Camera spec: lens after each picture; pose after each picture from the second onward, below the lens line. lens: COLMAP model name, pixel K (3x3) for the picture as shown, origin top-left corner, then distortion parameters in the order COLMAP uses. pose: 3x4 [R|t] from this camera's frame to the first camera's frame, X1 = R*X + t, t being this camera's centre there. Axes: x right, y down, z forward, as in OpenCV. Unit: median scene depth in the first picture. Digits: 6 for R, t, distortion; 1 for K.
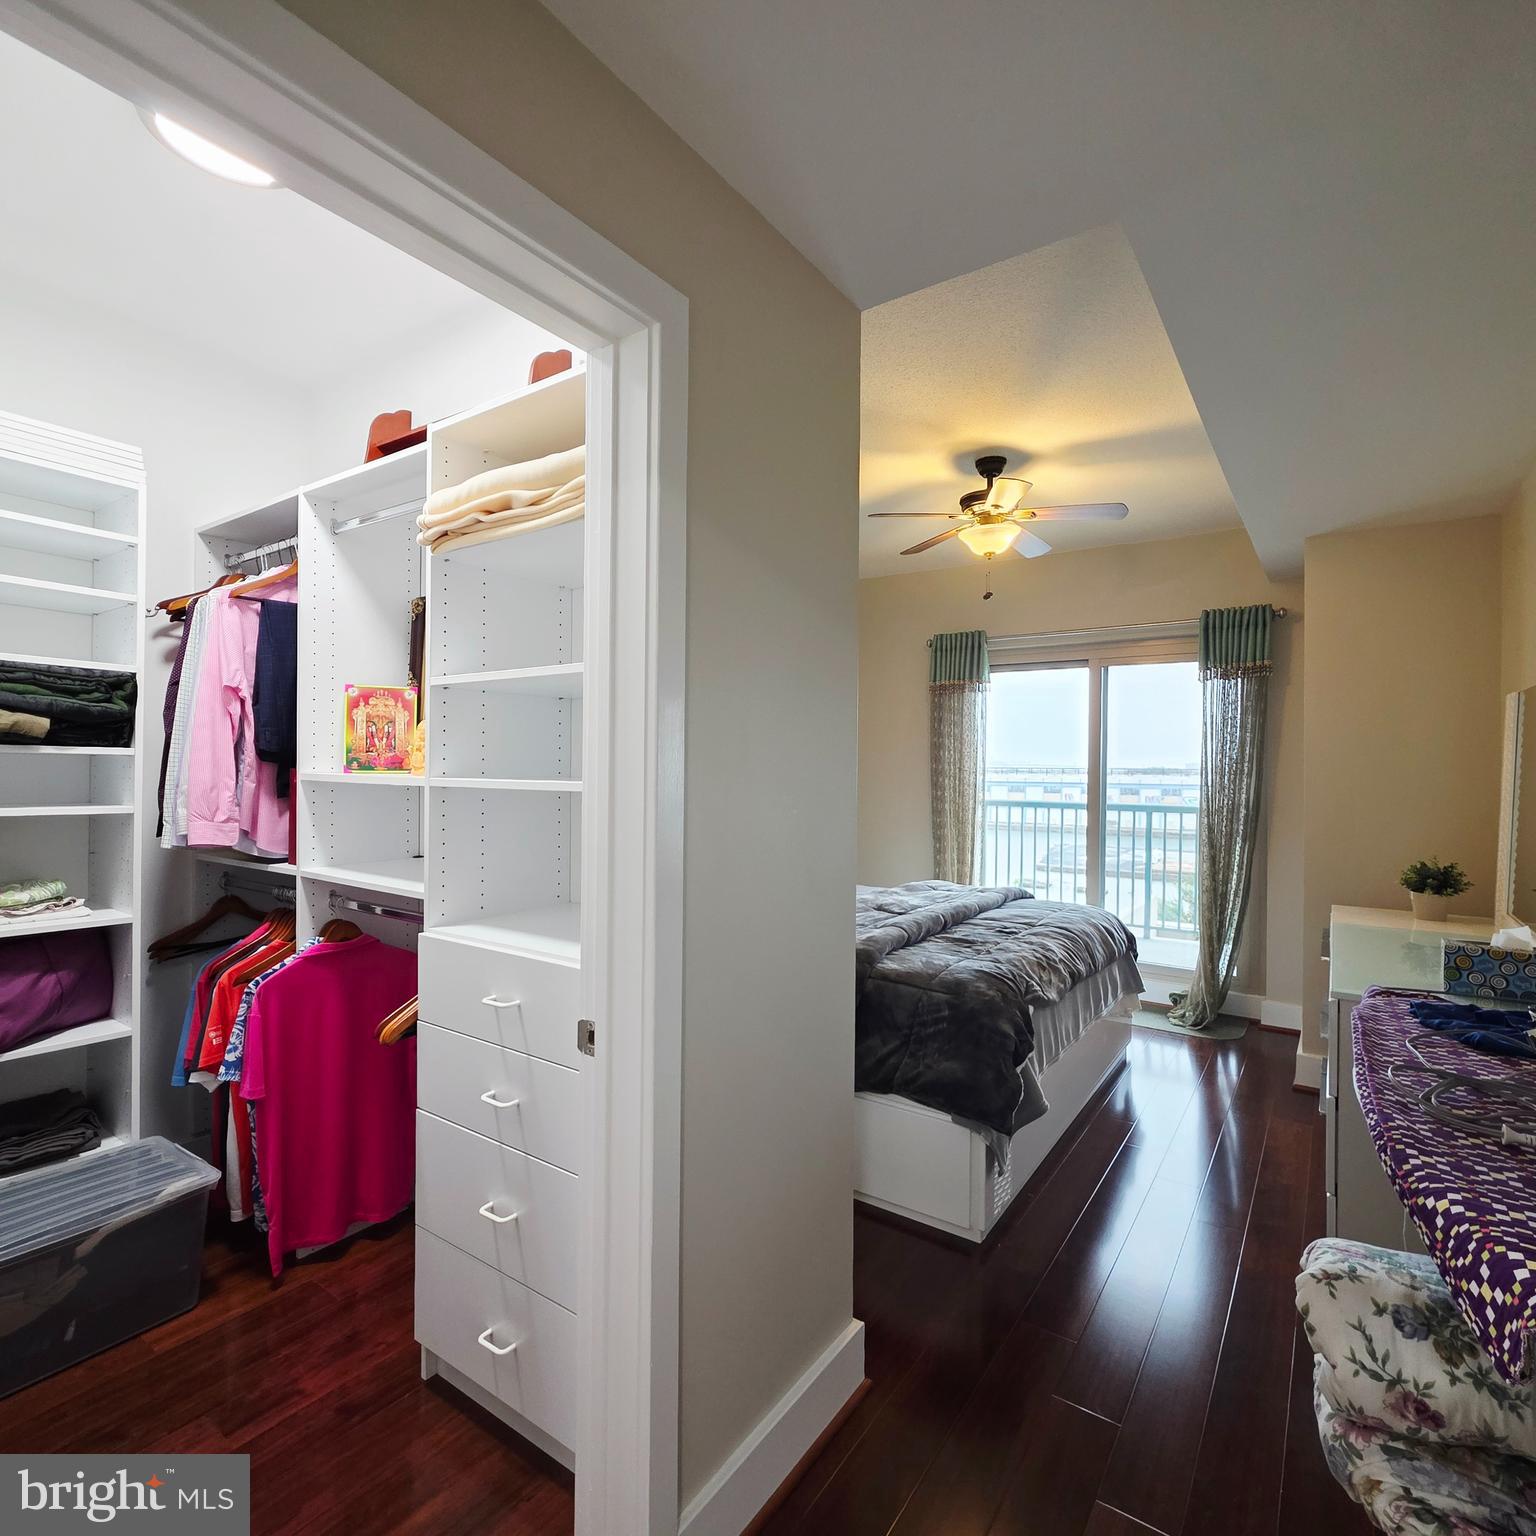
lens RADIAL K [[821.2, 0, 772.4], [0, 821.2, 770.4], [0, 0, 1]] dist [0.000696, -0.000153]
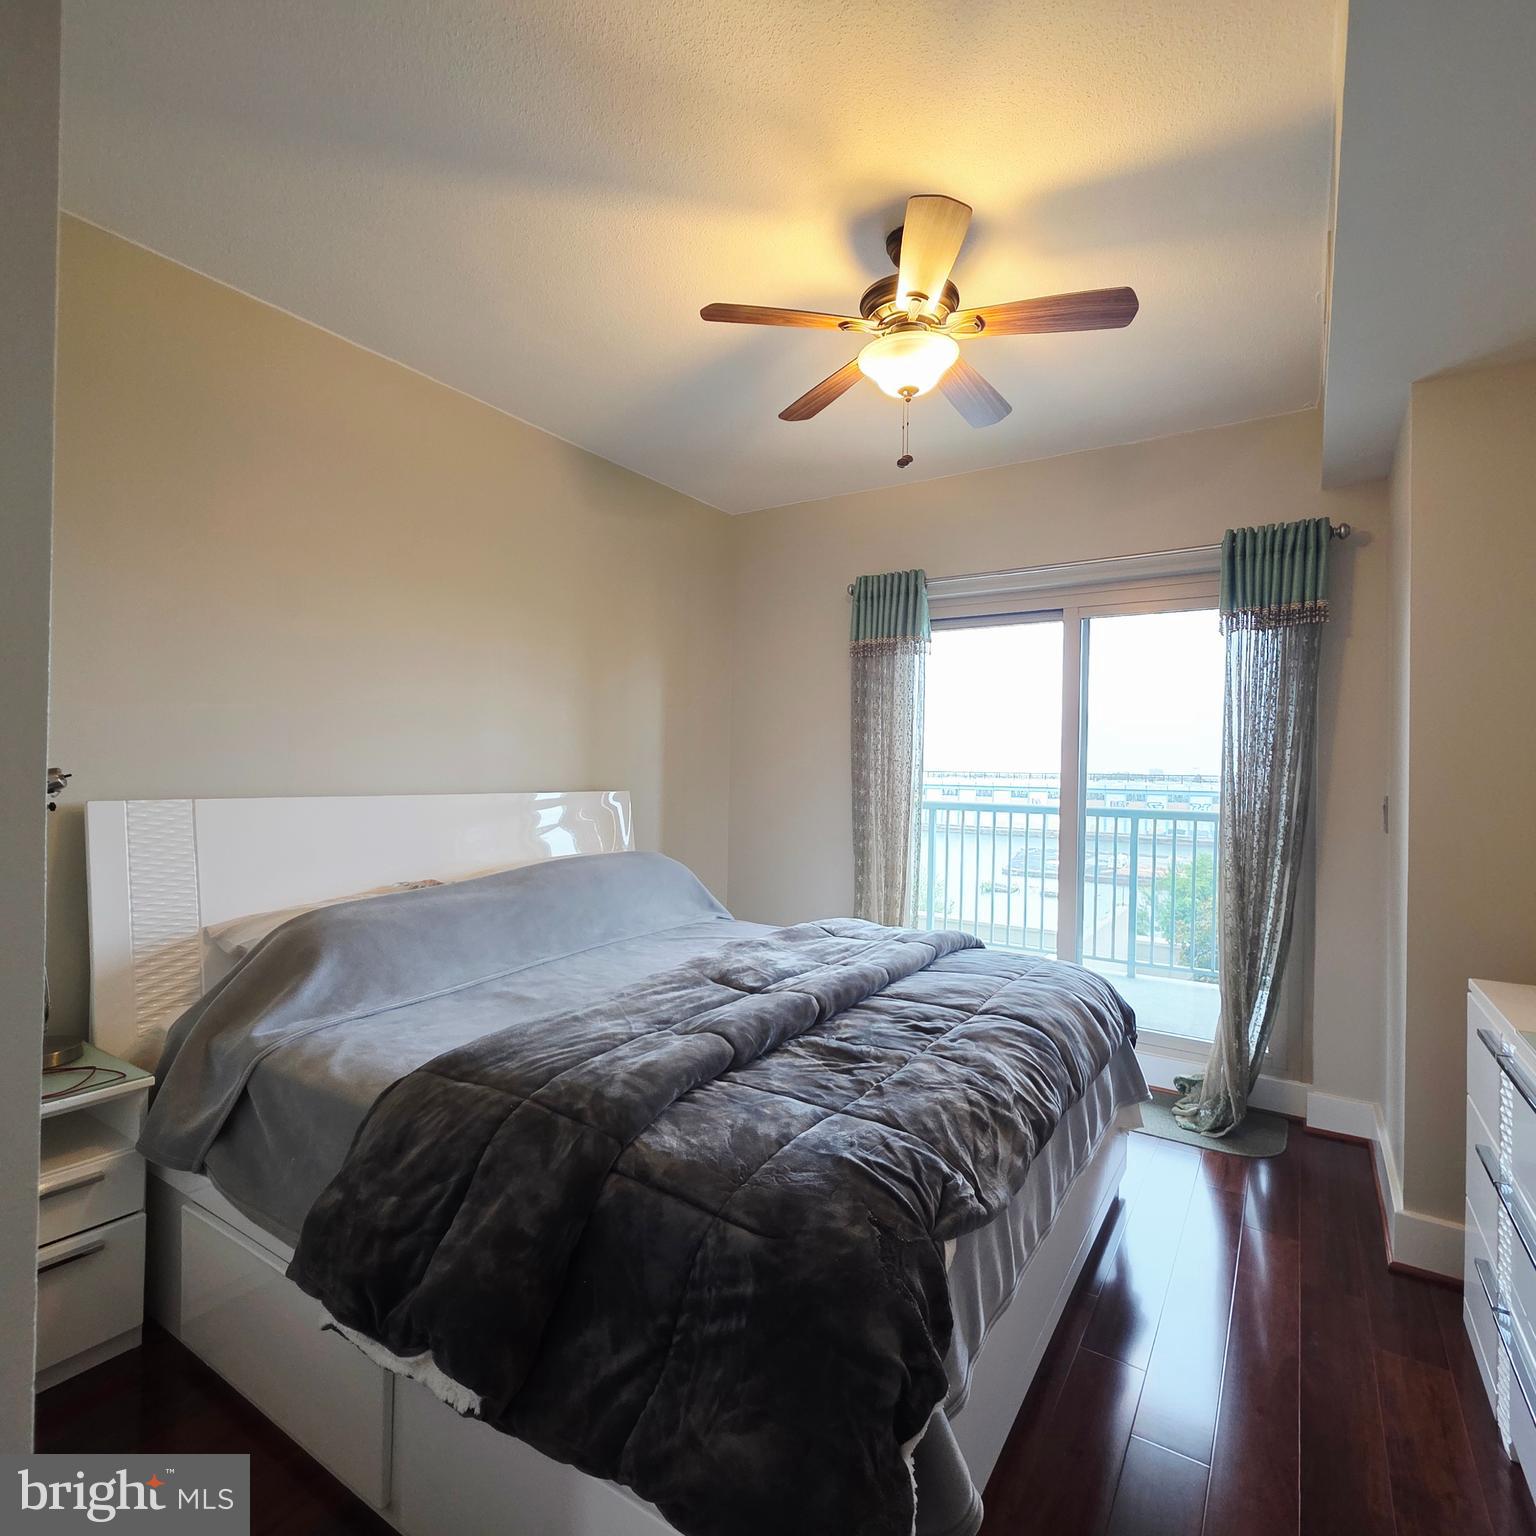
lens RADIAL K [[821.2, 0, 770.5], [0, 821.2, 769.6], [0, 0, 1]] dist [0.000696, -0.000153]
pose [[0.999403, 0.008097, 0.033599, 0.117514], [-0.007963, 0.999960, -0.004129, 0.014250], [-0.033631, 0.003859, 0.999427, 0.323657]]
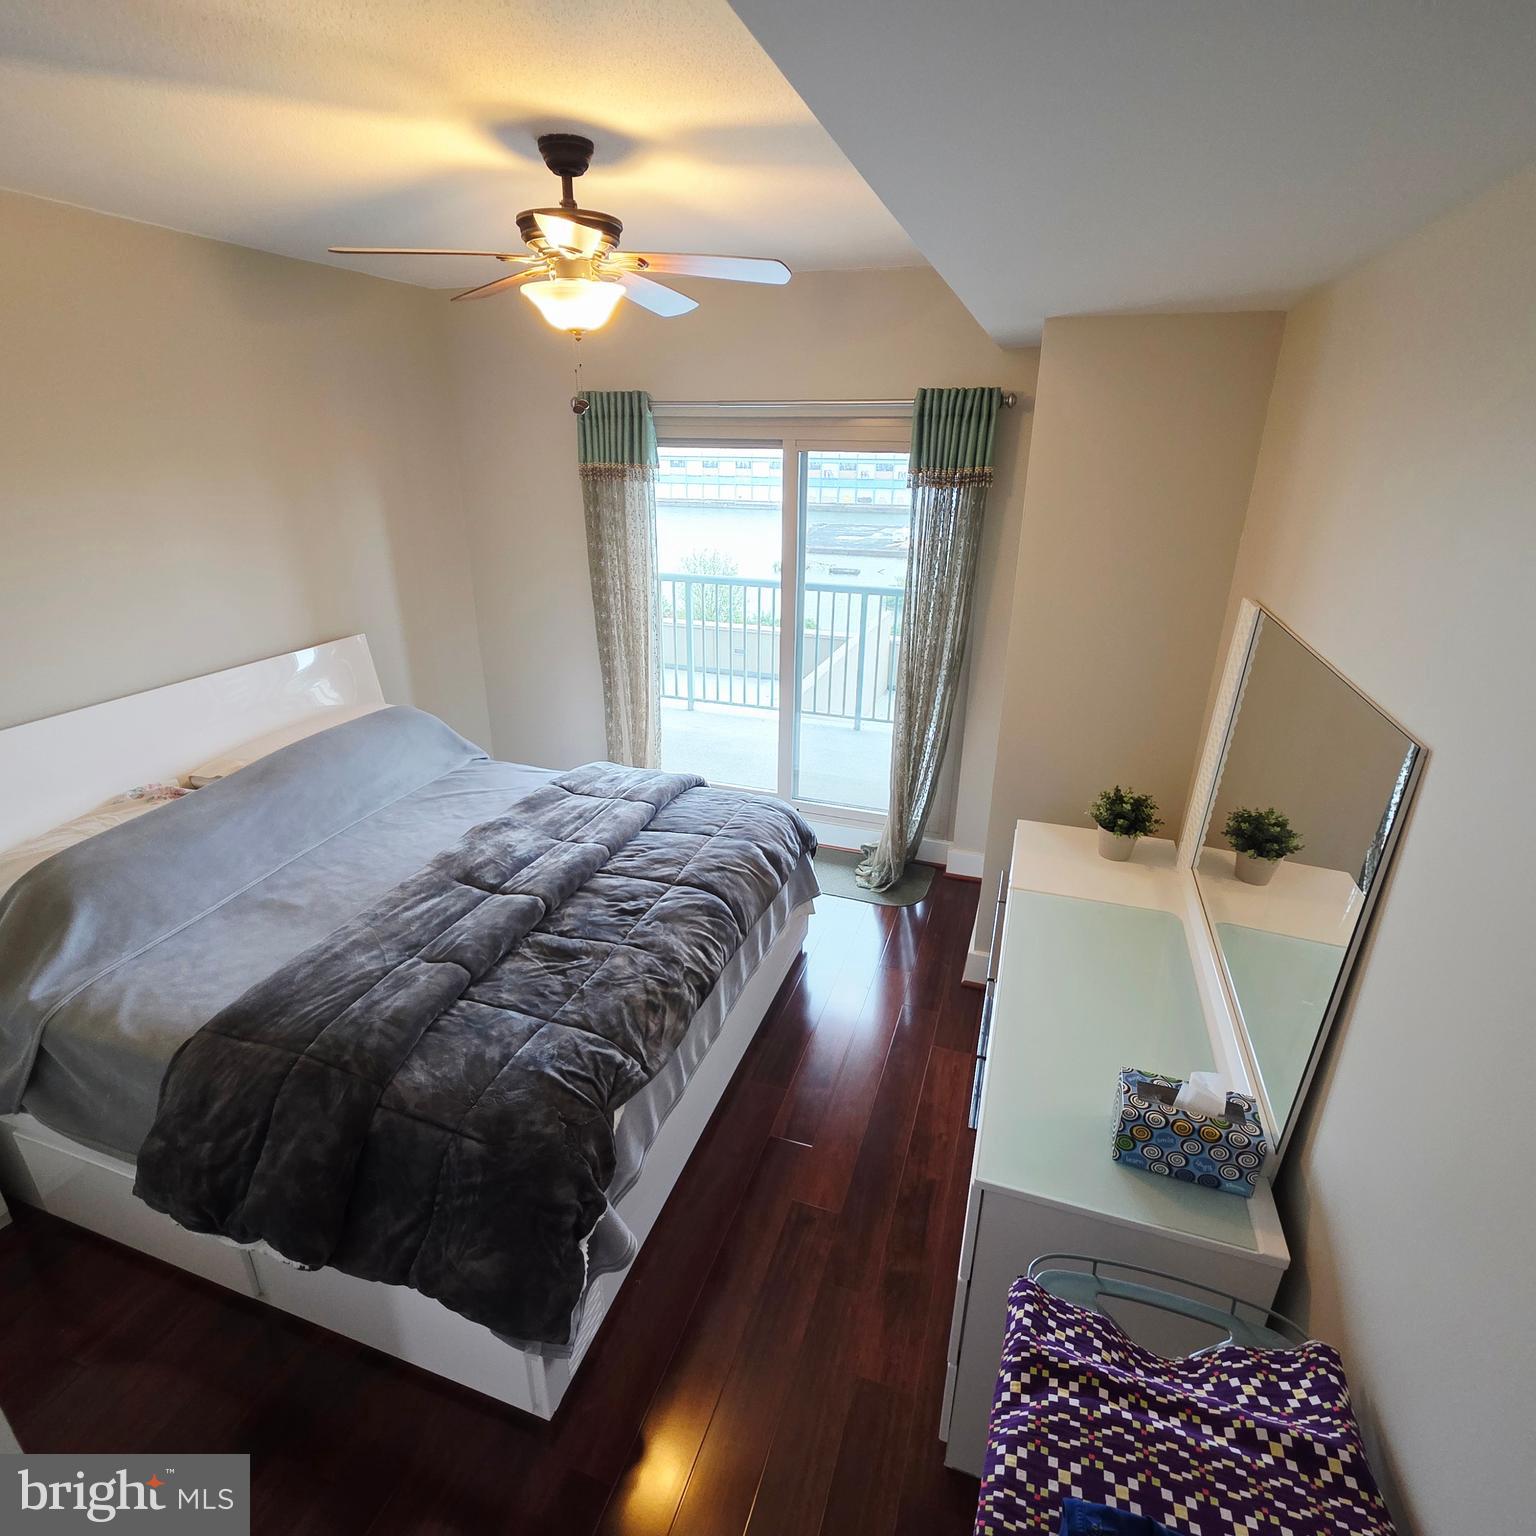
lens RADIAL K [[821.2, 0, 769.1], [0, 821.2, 768.2], [0, 0, 1]] dist [0.000696, -0.000153]
pose [[0.961694, -0.102194, 0.254363, 0.173139], [0.001634, 0.930031, 0.367478, -0.151454], [-0.274120, -0.352986, 0.894572, 0.256227]]
